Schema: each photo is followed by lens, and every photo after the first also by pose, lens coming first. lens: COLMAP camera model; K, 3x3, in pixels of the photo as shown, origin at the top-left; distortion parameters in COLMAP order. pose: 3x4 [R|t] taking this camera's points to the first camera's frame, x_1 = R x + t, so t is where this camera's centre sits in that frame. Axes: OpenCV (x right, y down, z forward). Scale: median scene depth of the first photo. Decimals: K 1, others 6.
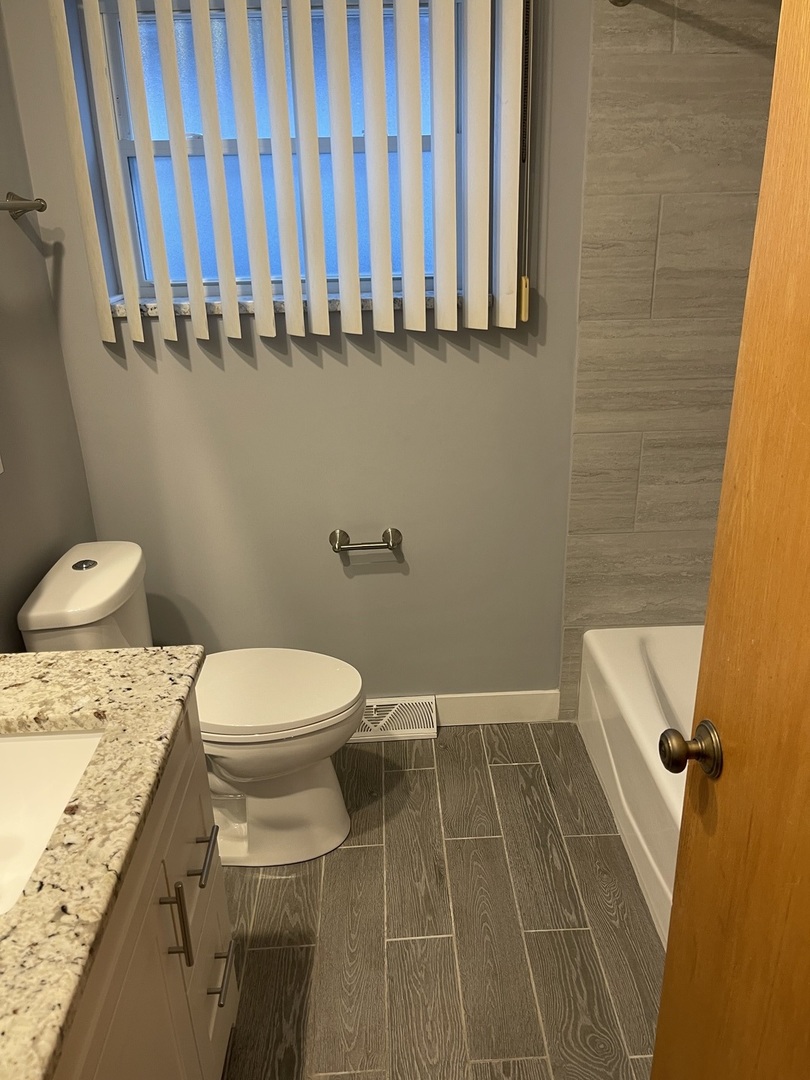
lens RADIAL K [[814.1, 0, 428.3], [0, 814.1, 541.3], [0, 0, 1]] dist [0.049262, -0.075534]
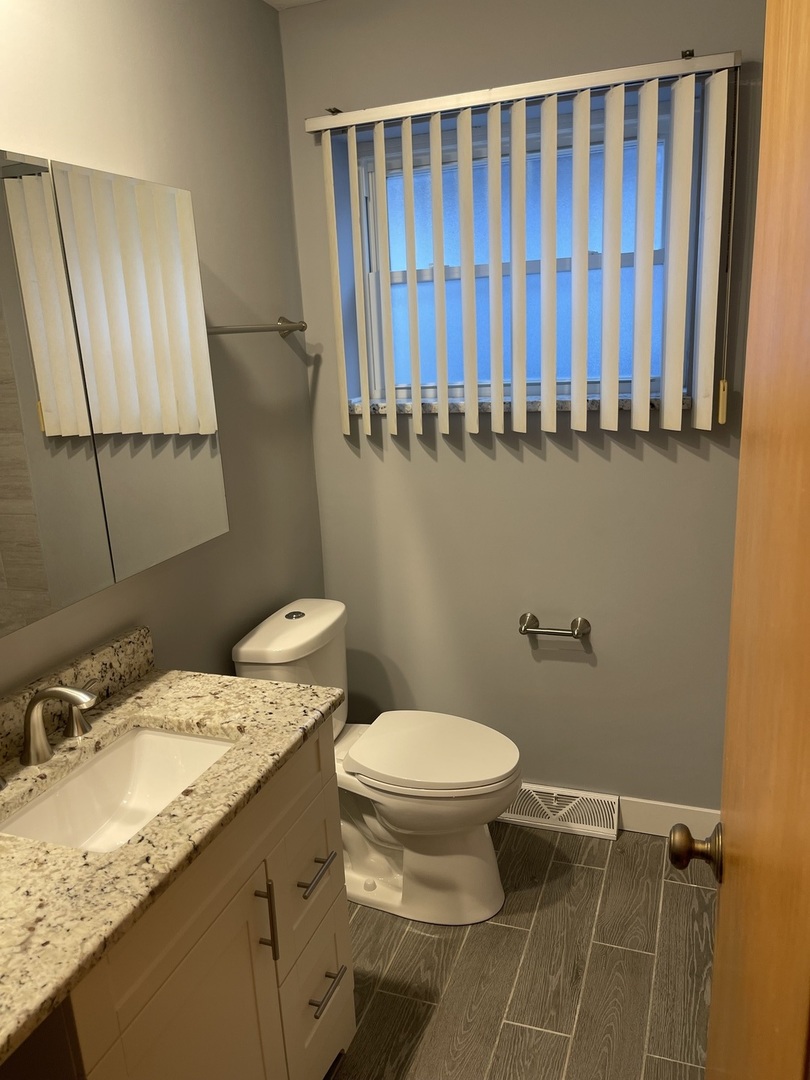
lens RADIAL K [[814.1, 0, 406.8], [0, 814.1, 538.6], [0, 0, 1]] dist [0.049262, -0.075534]
pose [[0.919749, 0.074652, -0.385342, 0.170009], [-0.119223, 0.988496, -0.093065, 0.008434], [0.373962, 0.131538, 0.918069, -0.044303]]
